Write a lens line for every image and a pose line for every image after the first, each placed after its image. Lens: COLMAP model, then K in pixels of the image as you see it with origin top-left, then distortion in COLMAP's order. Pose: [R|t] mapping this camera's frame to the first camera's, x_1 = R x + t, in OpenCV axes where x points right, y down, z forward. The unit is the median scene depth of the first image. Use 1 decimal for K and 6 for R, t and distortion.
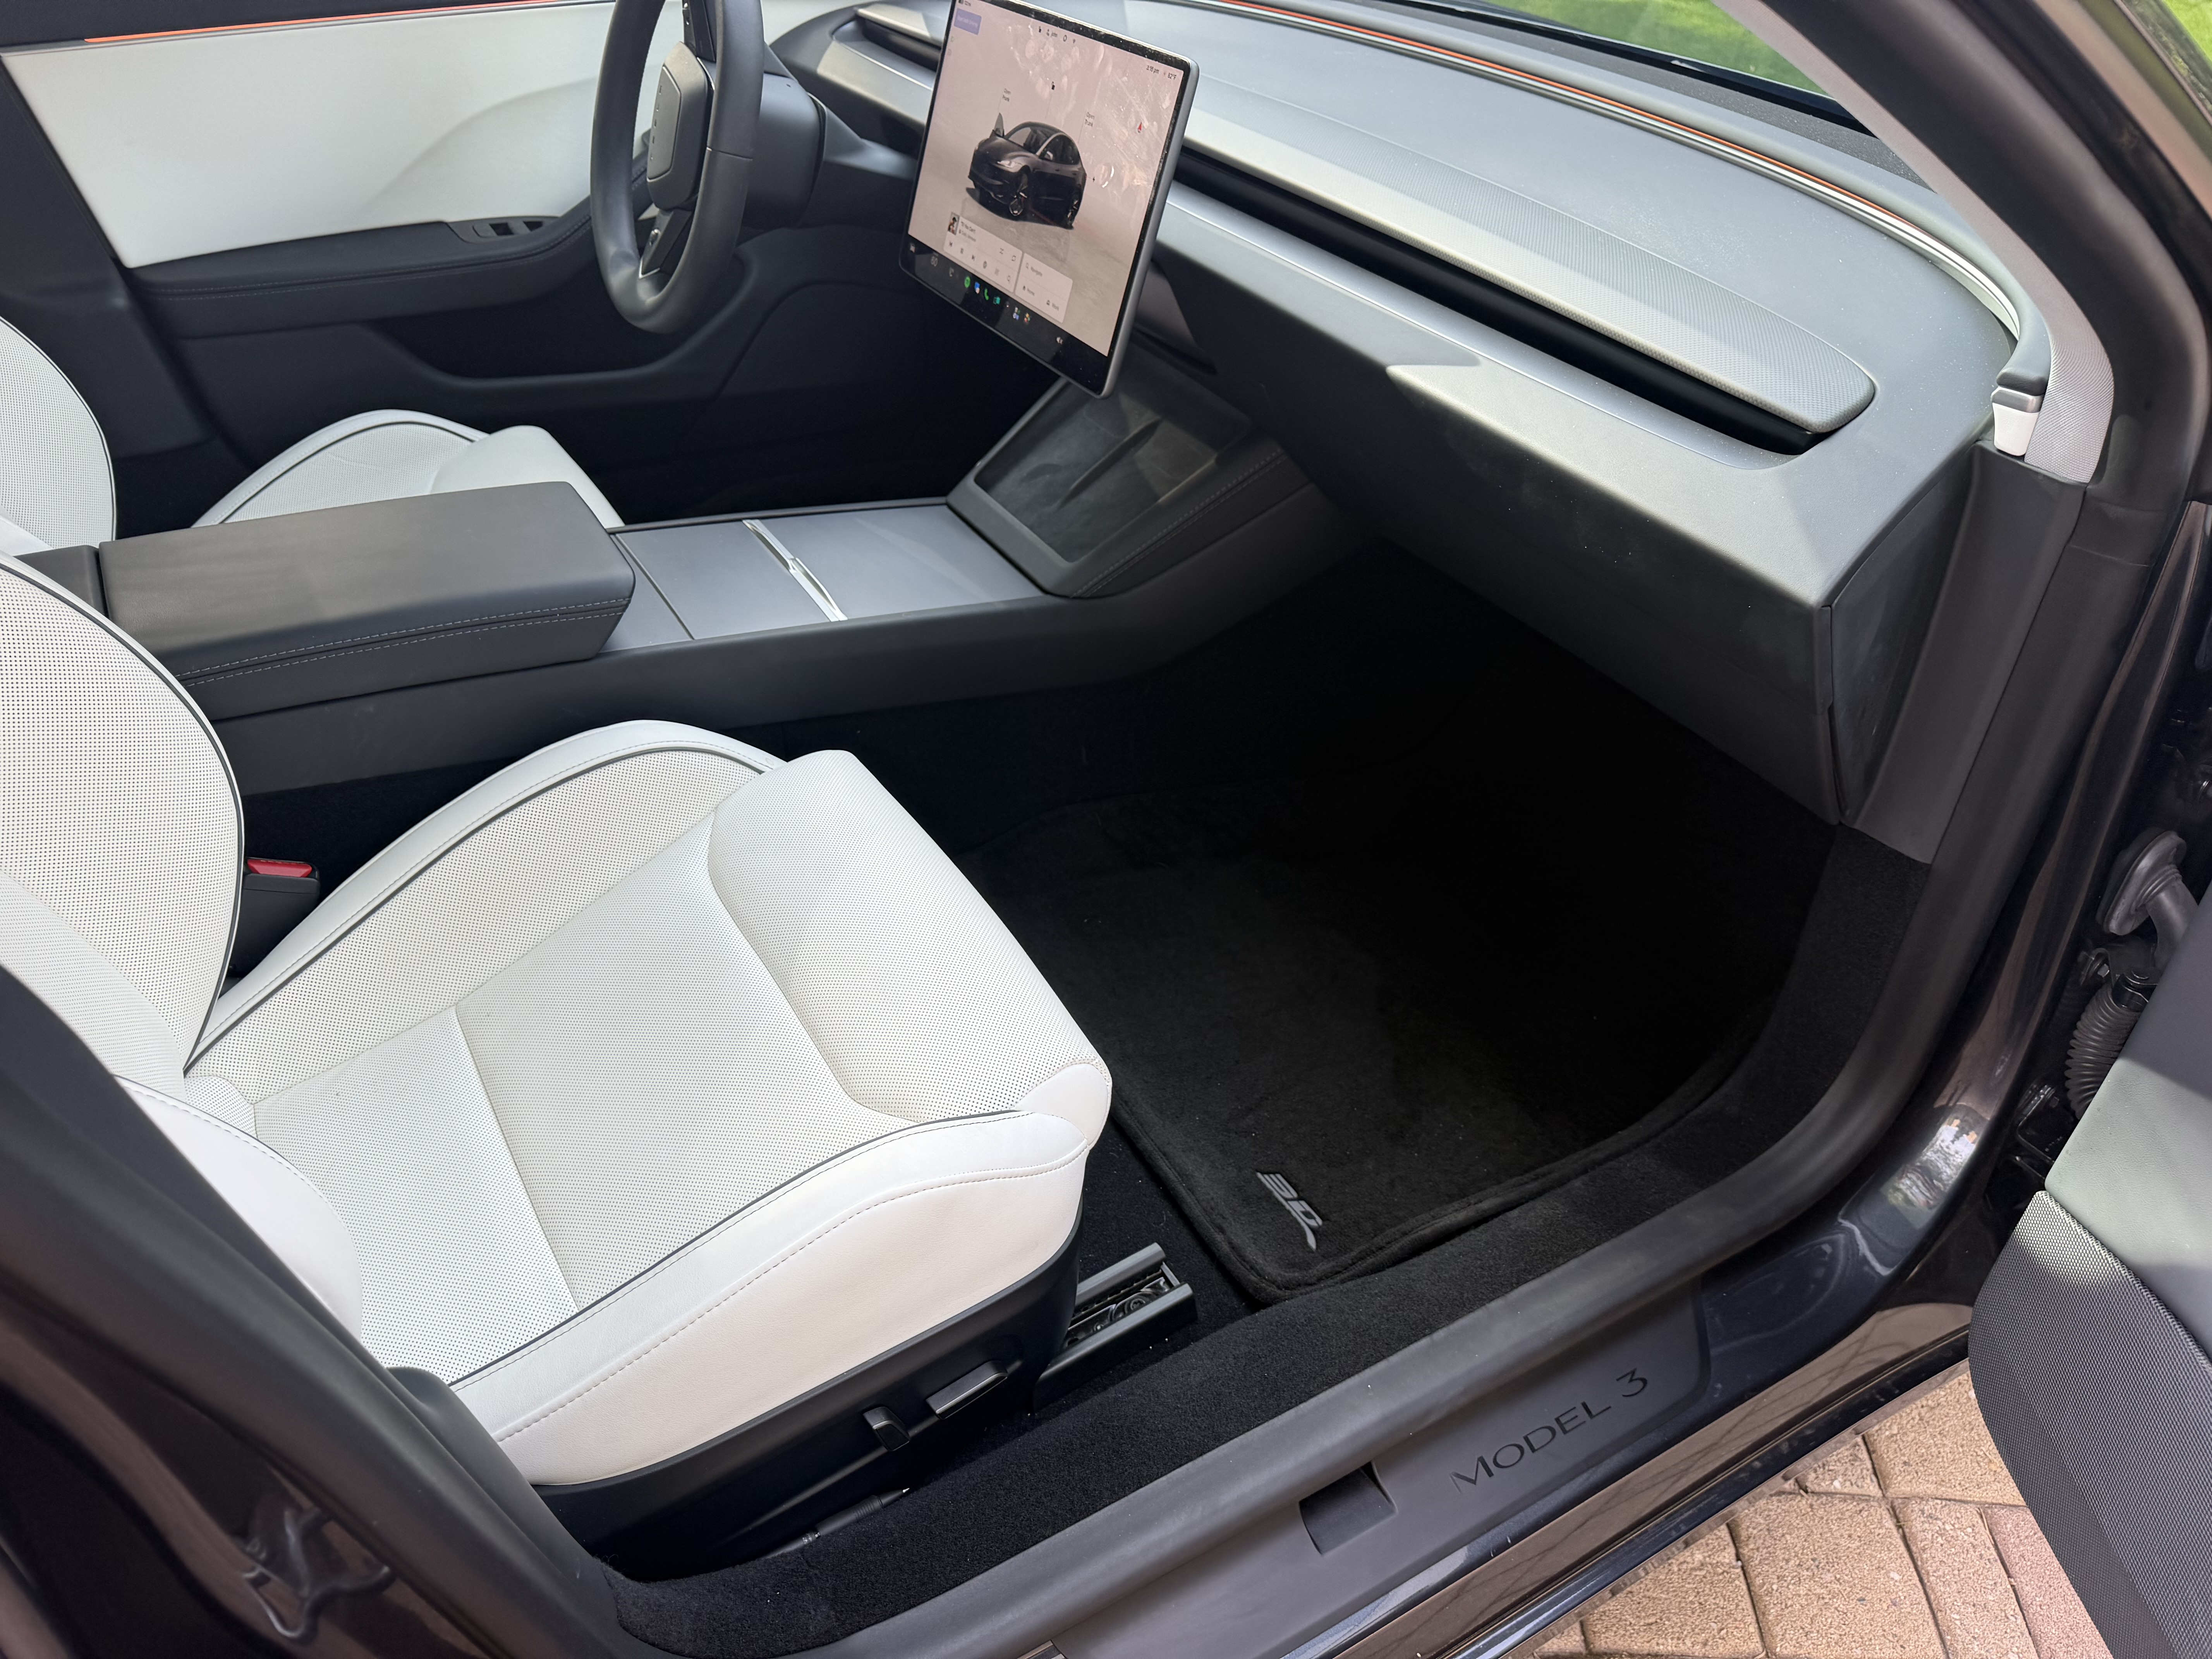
lens RADIAL K [[1526.0, 0, 1096.1], [0, 1526.0, 817.1], [0, 0, 1]] dist [0.008200, -0.011008]
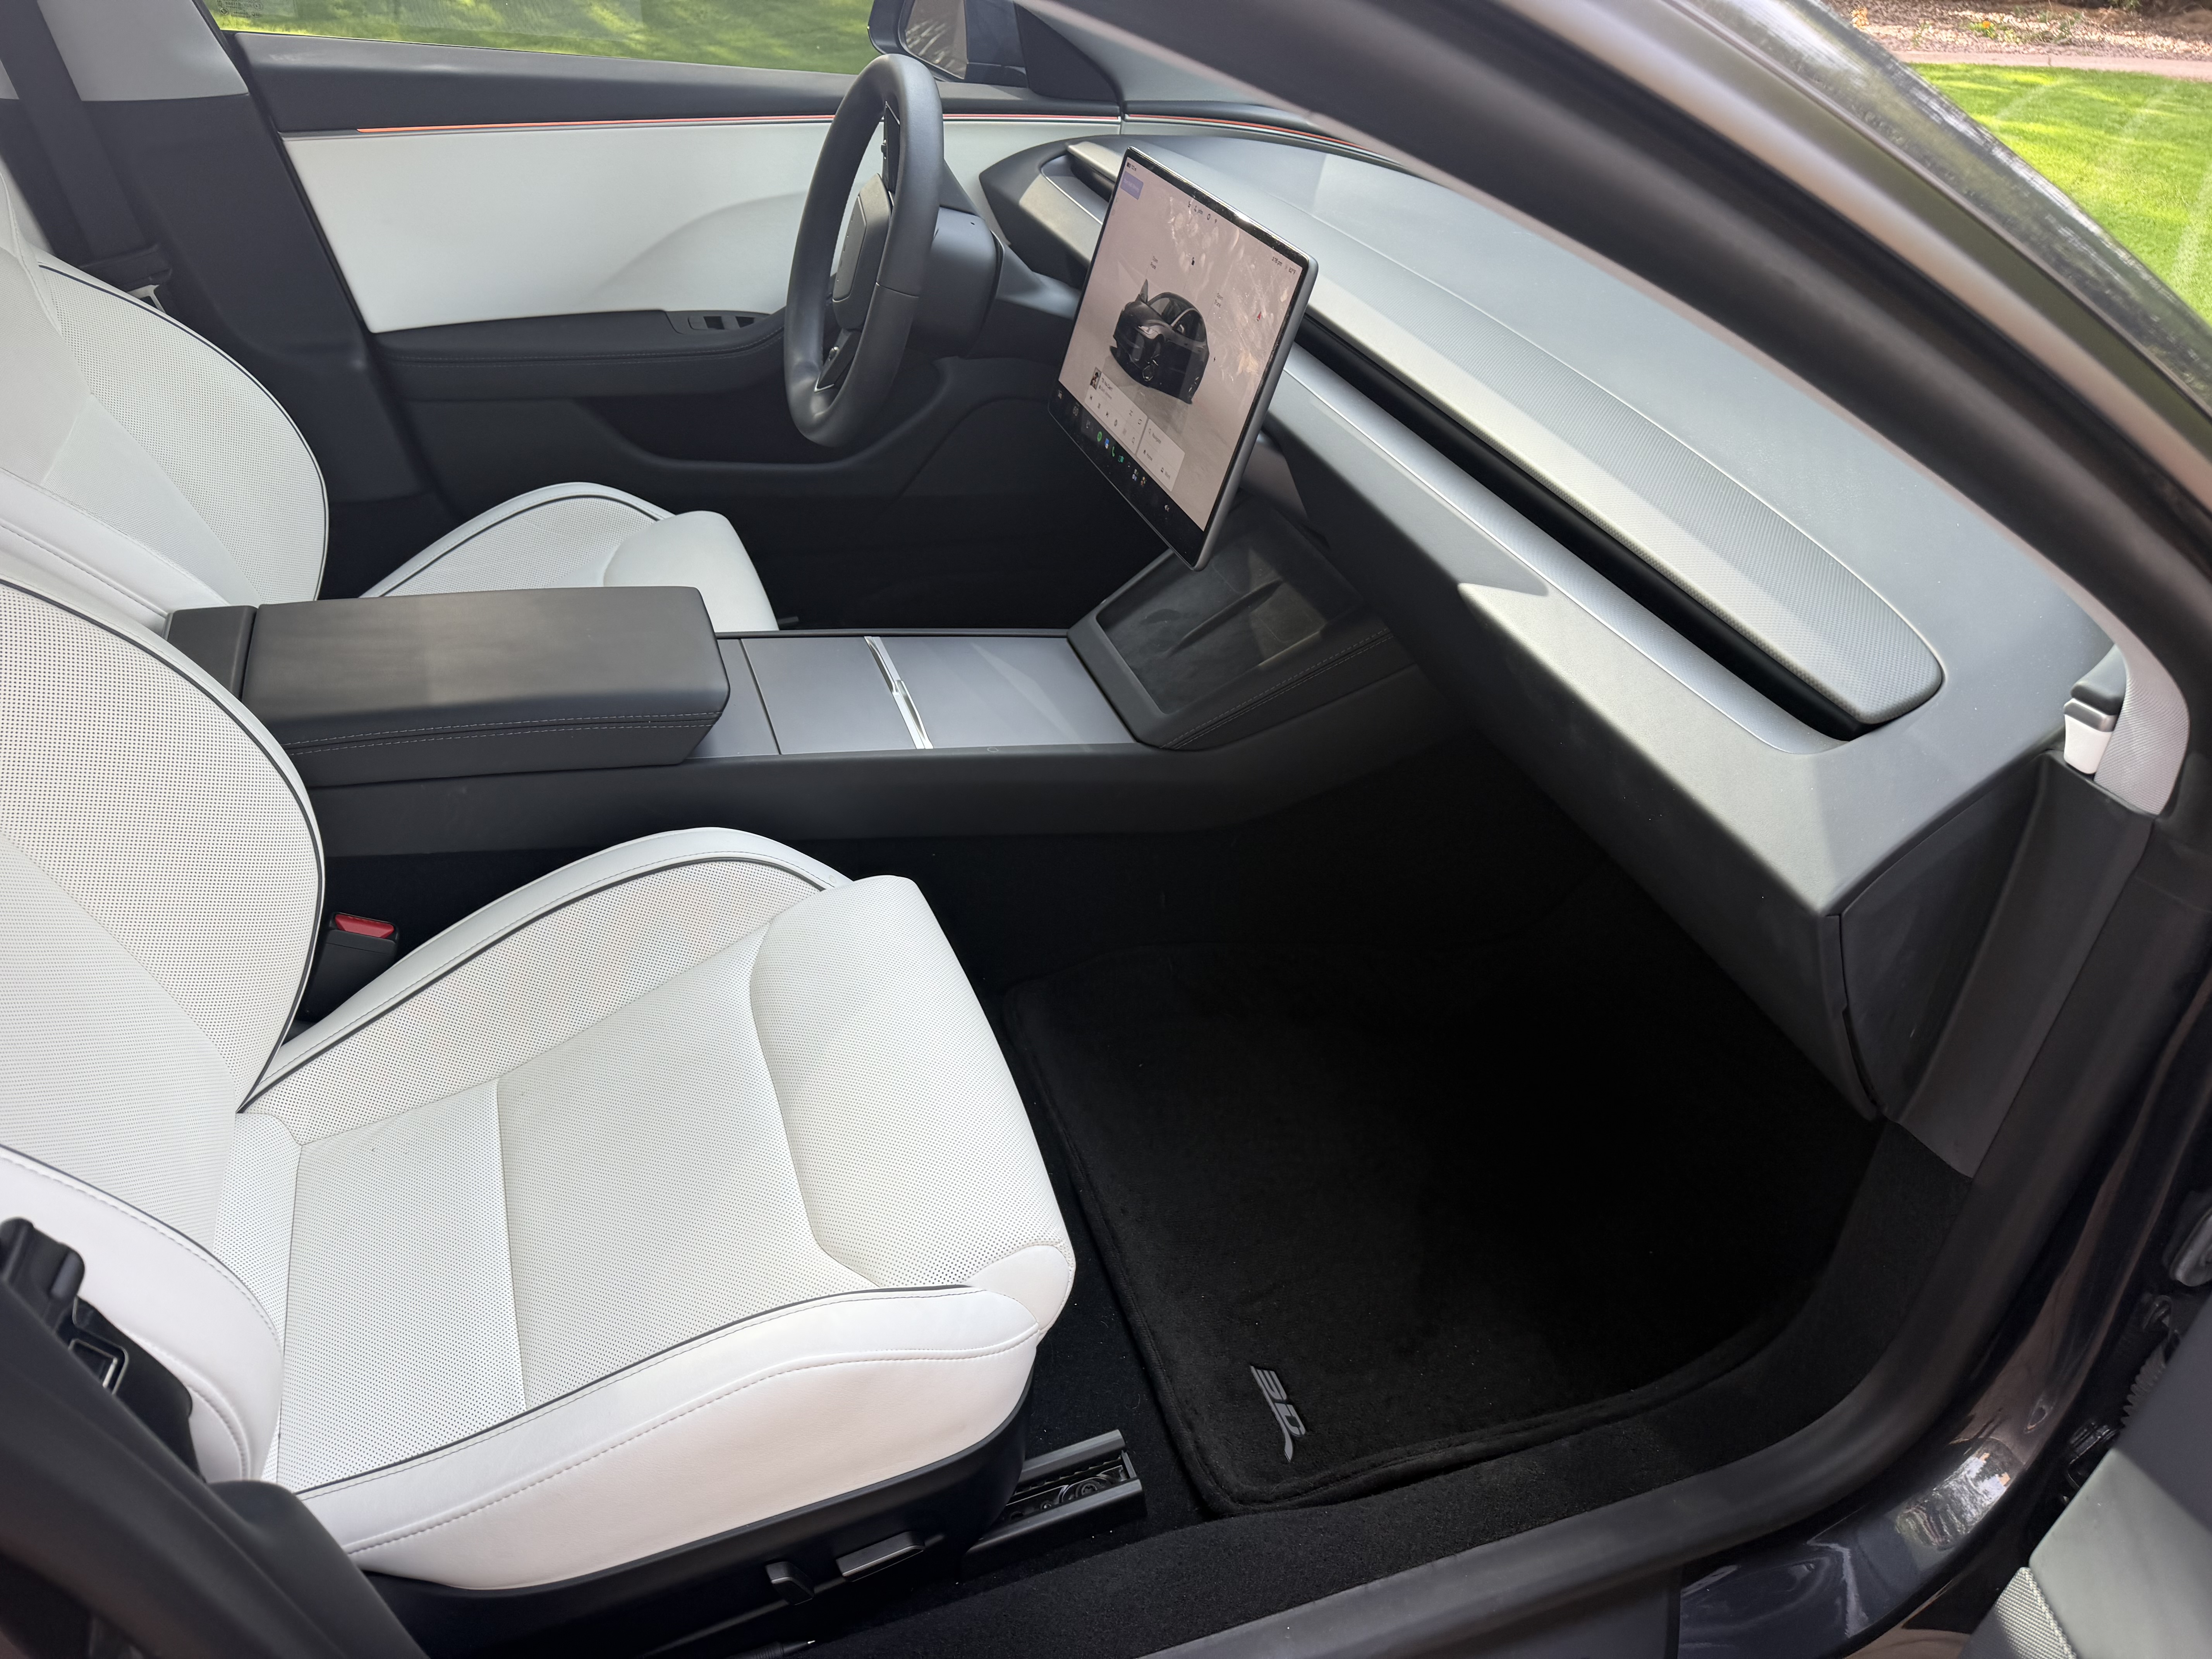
lens RADIAL K [[1526.0, 0, 1101.9], [0, 1526.0, 828.8], [0, 0, 1]] dist [0.008200, -0.011008]
pose [[0.983226, 0.129469, -0.128469, 0.105160], [-0.134618, 0.990374, -0.032202, -0.071303], [0.123063, 0.048956, 0.991191, 0.000533]]
